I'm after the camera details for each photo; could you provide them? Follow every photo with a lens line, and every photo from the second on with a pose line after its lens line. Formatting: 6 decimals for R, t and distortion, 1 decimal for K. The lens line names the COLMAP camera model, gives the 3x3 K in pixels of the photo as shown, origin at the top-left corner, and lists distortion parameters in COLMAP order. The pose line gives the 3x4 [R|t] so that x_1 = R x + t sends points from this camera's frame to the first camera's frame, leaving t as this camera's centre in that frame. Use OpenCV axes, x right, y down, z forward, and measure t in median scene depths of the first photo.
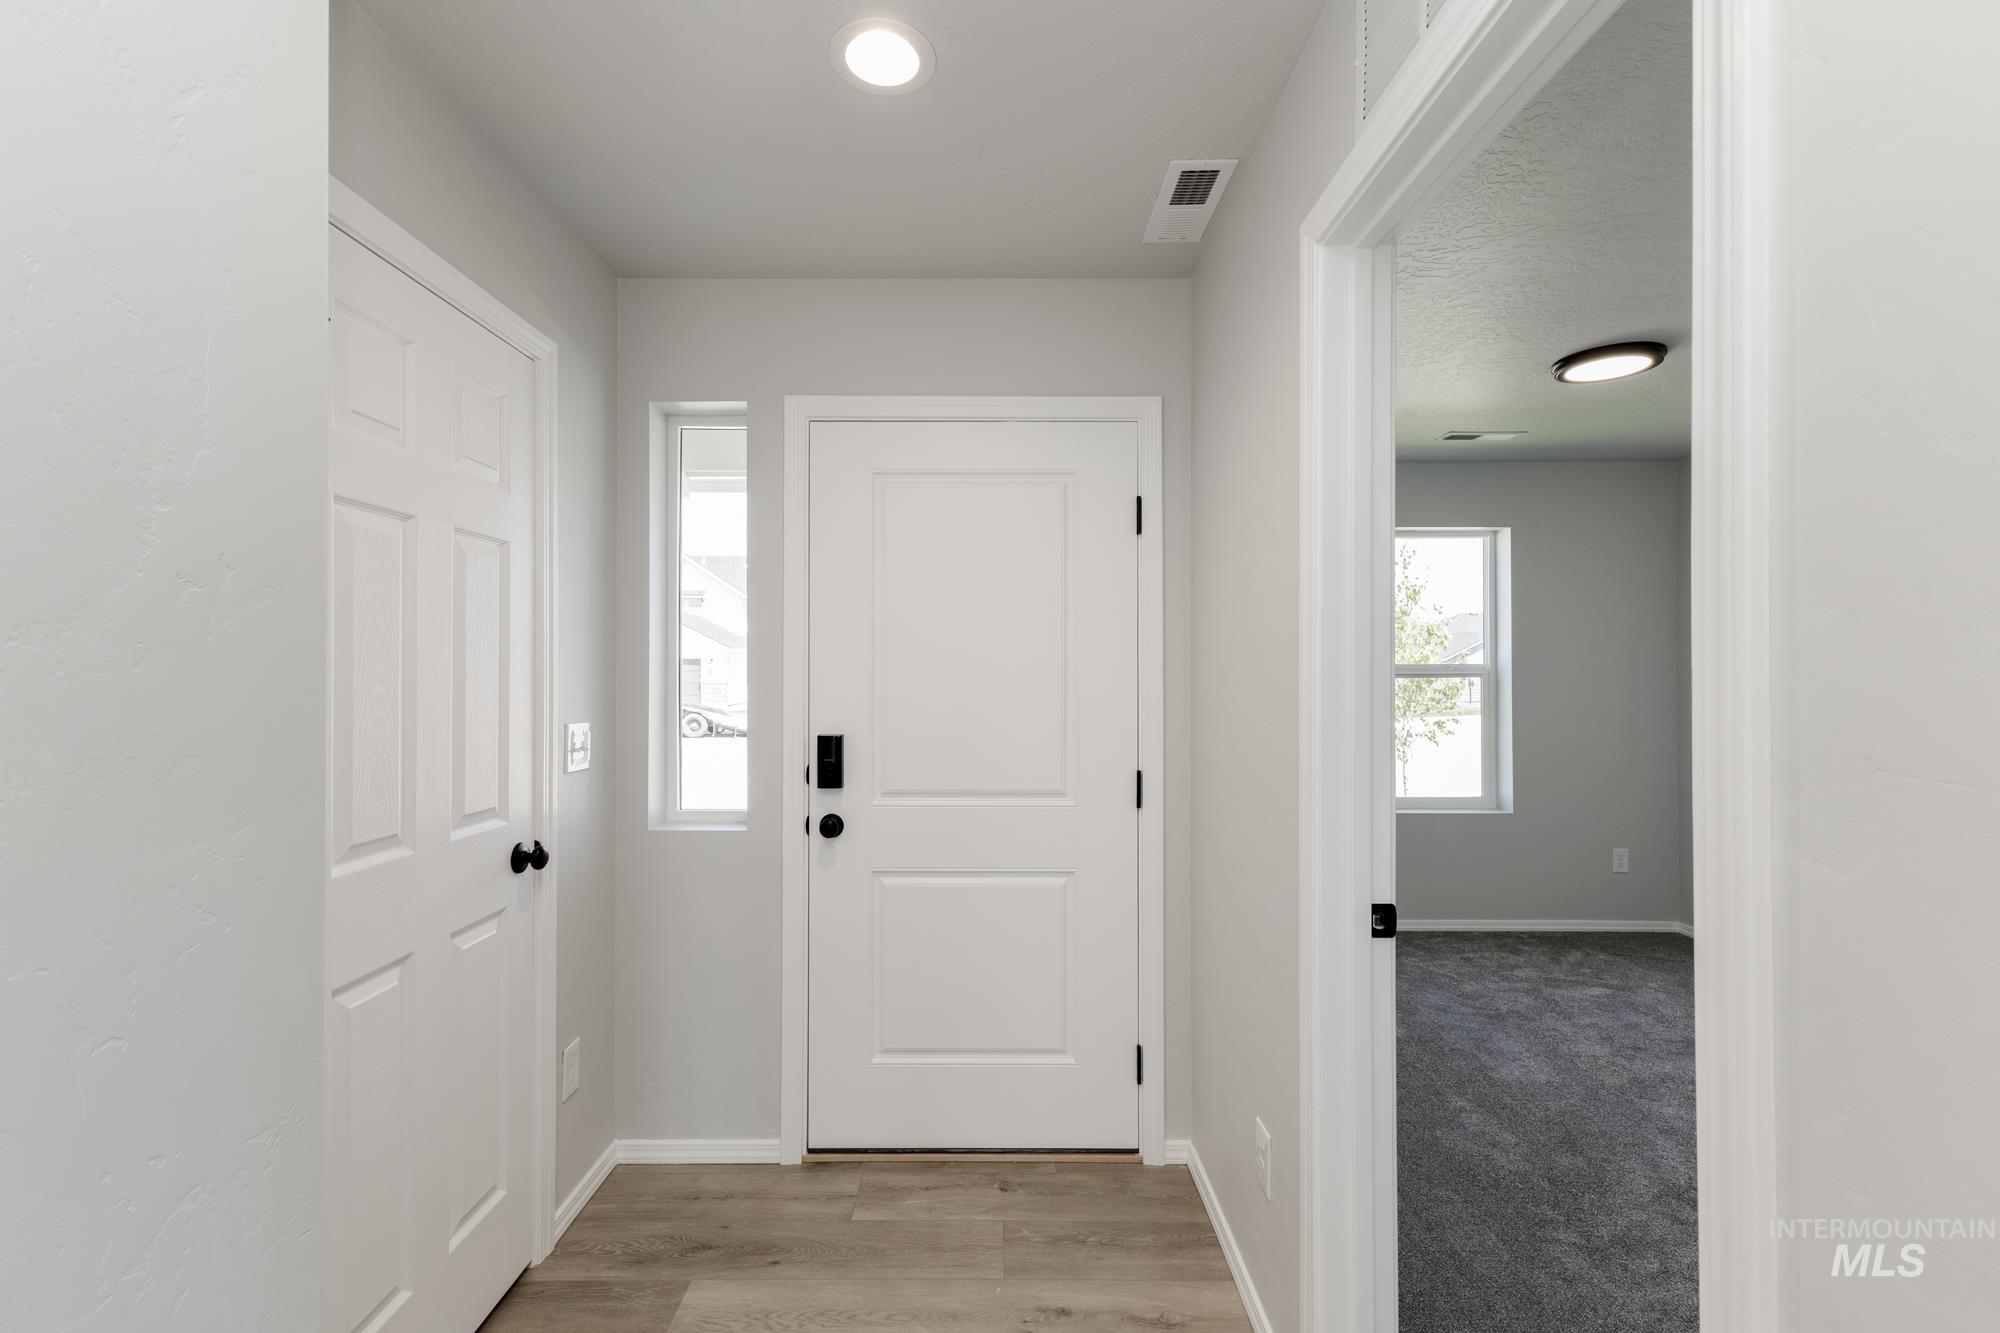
lens RADIAL K [[855.4, 0, 992.4], [0, 855.4, 670.7], [0, 0, 1]] dist [0.003958, 0.000122]
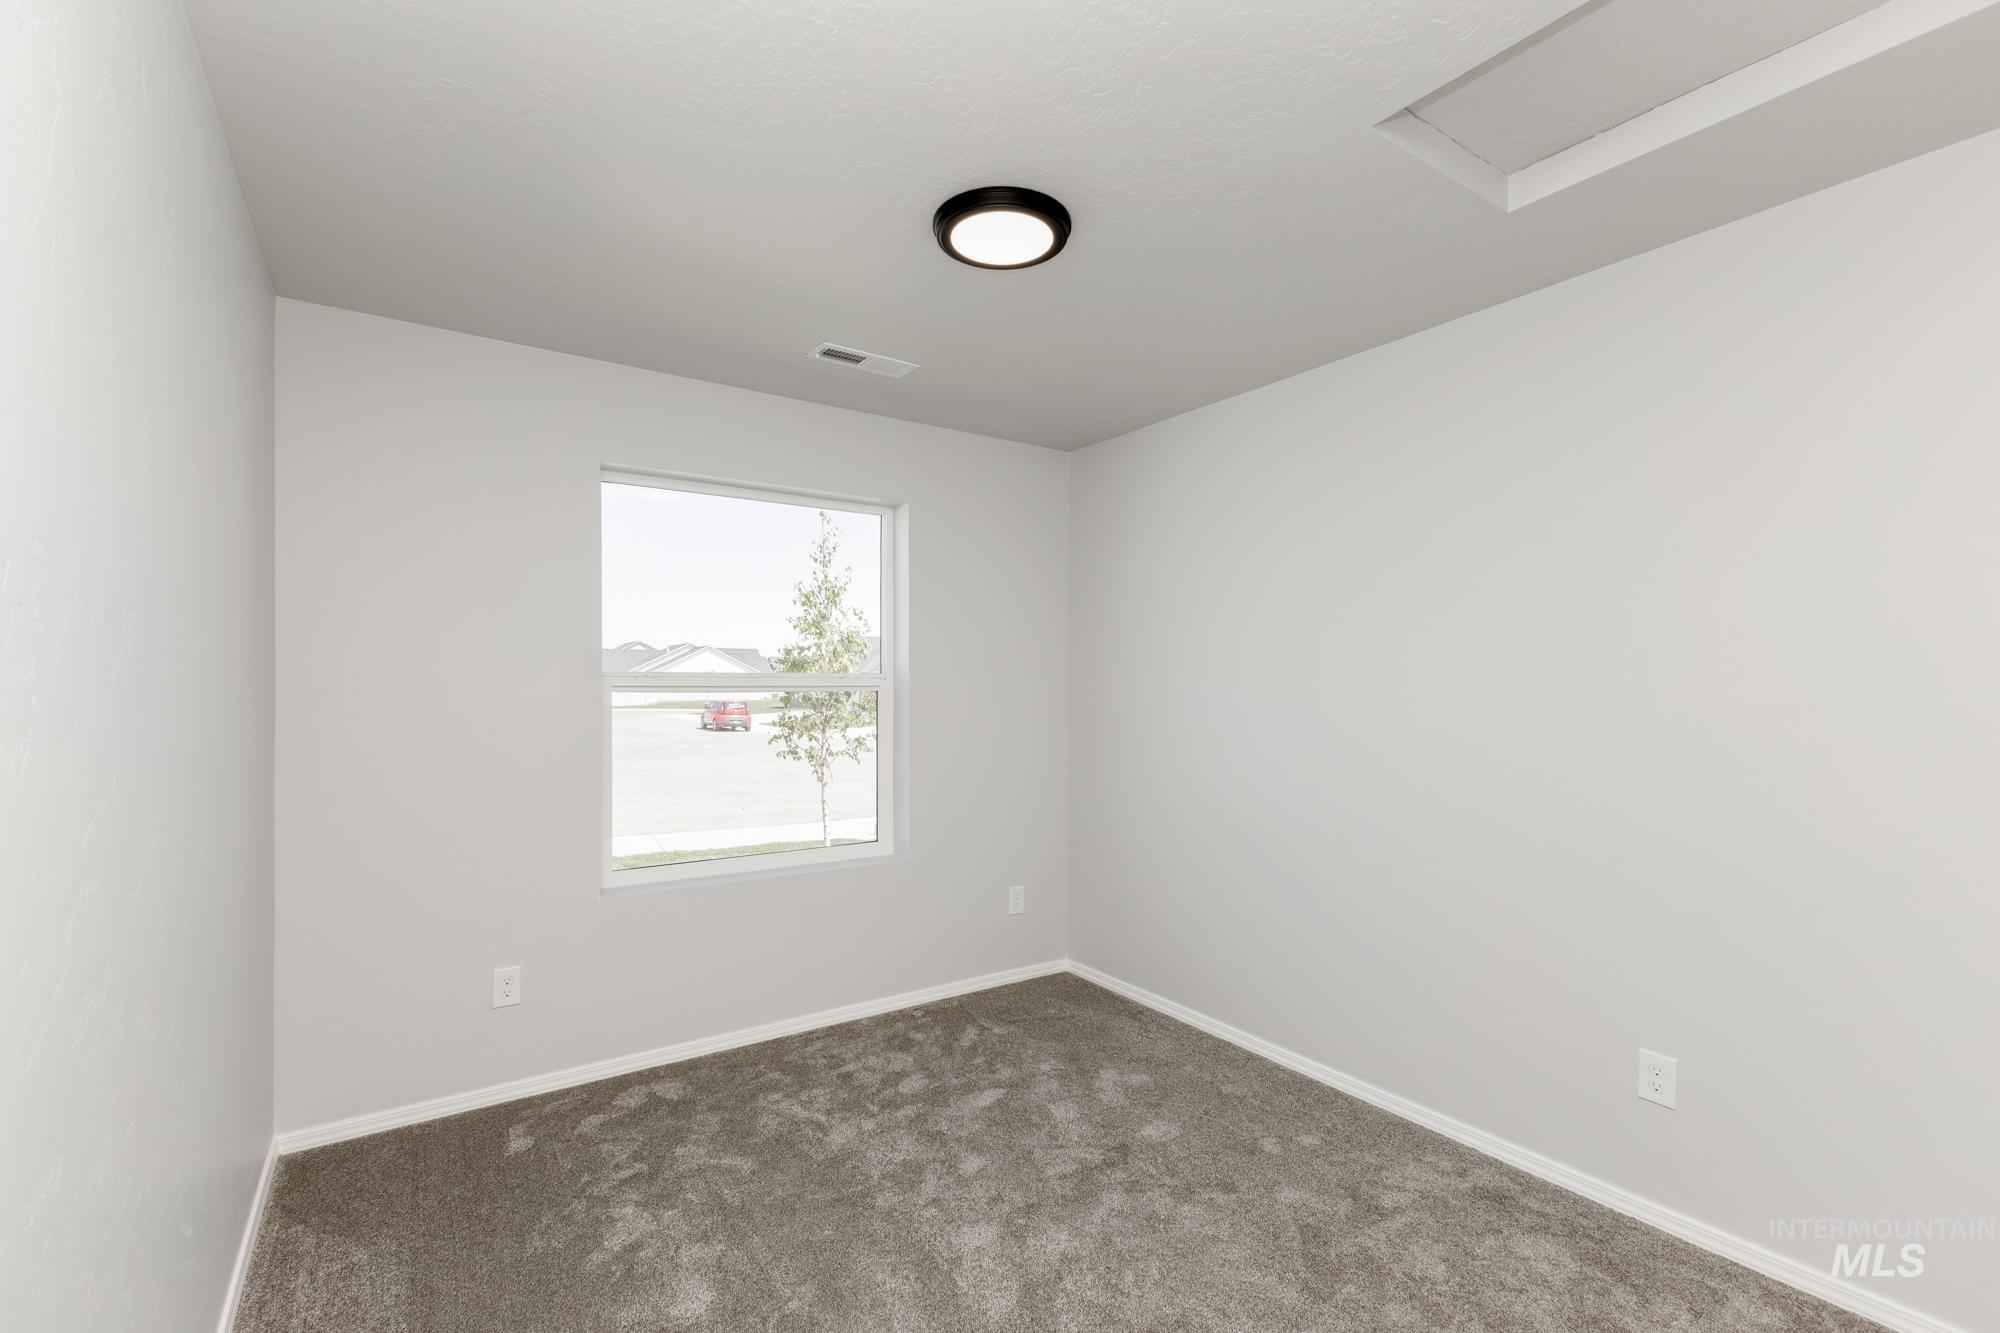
lens RADIAL K [[855.4, 0, 992.4], [0, 855.4, 670.7], [0, 0, 1]] dist [0.003958, 0.000122]
pose [[0.825901, 0.014947, 0.563616, 0.250743], [-0.008865, 0.999869, -0.013525, -0.002119], [-0.563745, 0.006174, 0.825926, 0.336519]]
